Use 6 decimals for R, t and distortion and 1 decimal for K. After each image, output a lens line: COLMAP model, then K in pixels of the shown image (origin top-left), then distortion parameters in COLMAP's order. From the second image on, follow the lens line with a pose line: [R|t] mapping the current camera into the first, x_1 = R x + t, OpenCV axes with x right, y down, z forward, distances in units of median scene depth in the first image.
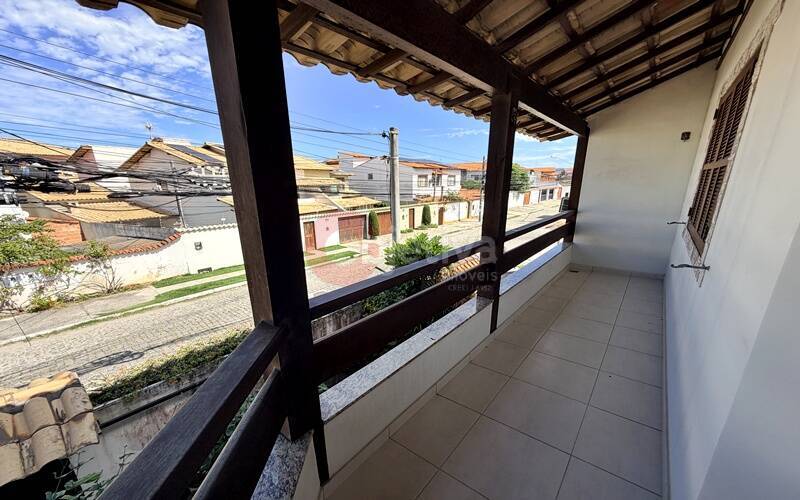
lens RADIAL K [[320.6, 0, 404.4], [0, 320.6, 249.2], [0, 0, 1]] dist [-0.003241, 0.000065]
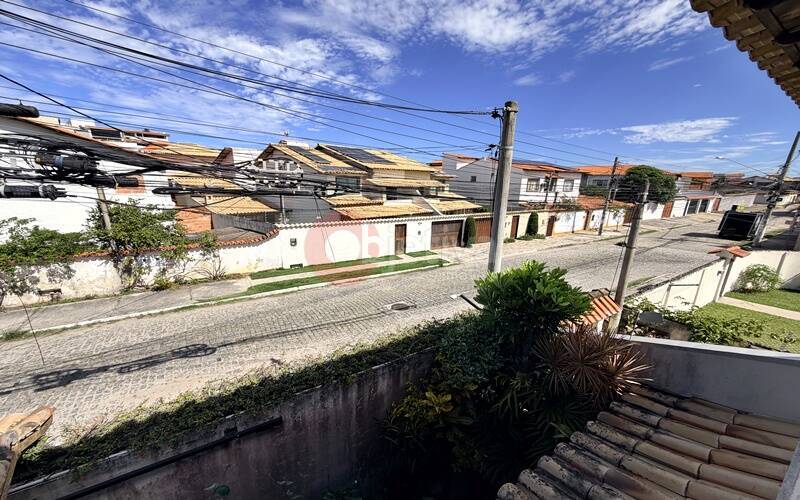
lens RADIAL K [[255.7, 0, 398.7], [0, 255.7, 254.9], [0, 0, 1]] dist [-0.004566, 0.000072]
pose [[0.925582, 0.119129, -0.359315, -0.018017], [-0.098209, 0.992260, 0.075995, -0.063701], [0.365587, -0.035052, 0.930117, 0.332951]]
